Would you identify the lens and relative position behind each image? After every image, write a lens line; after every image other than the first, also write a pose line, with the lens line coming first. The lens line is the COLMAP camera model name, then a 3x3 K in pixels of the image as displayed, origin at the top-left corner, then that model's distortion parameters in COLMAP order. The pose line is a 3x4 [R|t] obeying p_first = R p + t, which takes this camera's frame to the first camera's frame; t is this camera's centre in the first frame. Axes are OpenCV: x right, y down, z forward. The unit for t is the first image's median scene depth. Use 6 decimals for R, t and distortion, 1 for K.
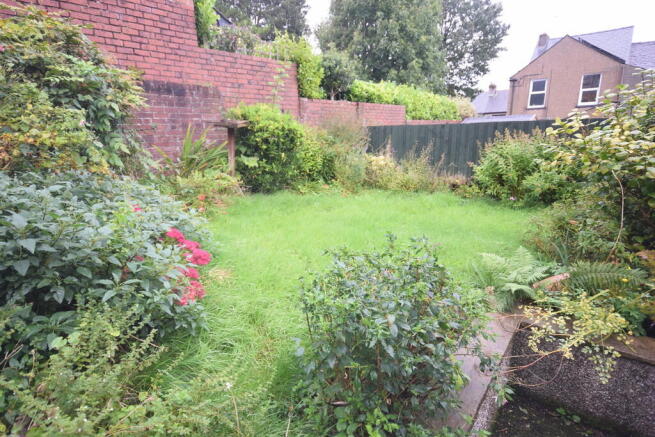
lens RADIAL K [[340.9, 0, 327.5], [0, 340.9, 218.5], [0, 0, 1]] dist [0.016463, 0.000962]
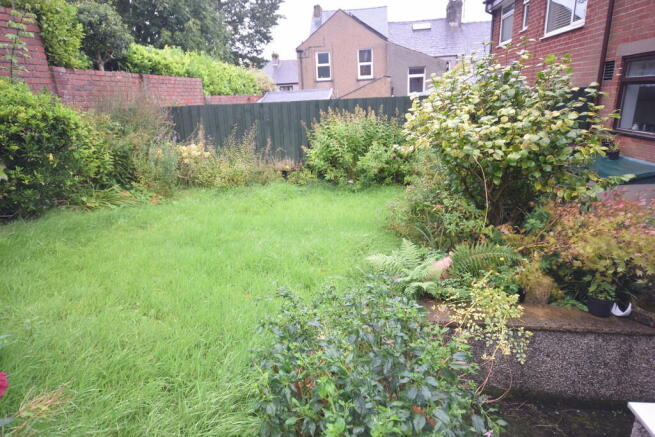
lens RADIAL K [[387.6, 0, 315.3], [0, 387.6, 218.1], [0, 0, 1]] dist [0.012546, 0.000908]
pose [[0.853491, -0.172089, 0.491873, -0.073197], [0.152940, 0.985052, 0.079257, -0.044394], [-0.498160, 0.007582, 0.867052, 0.081373]]
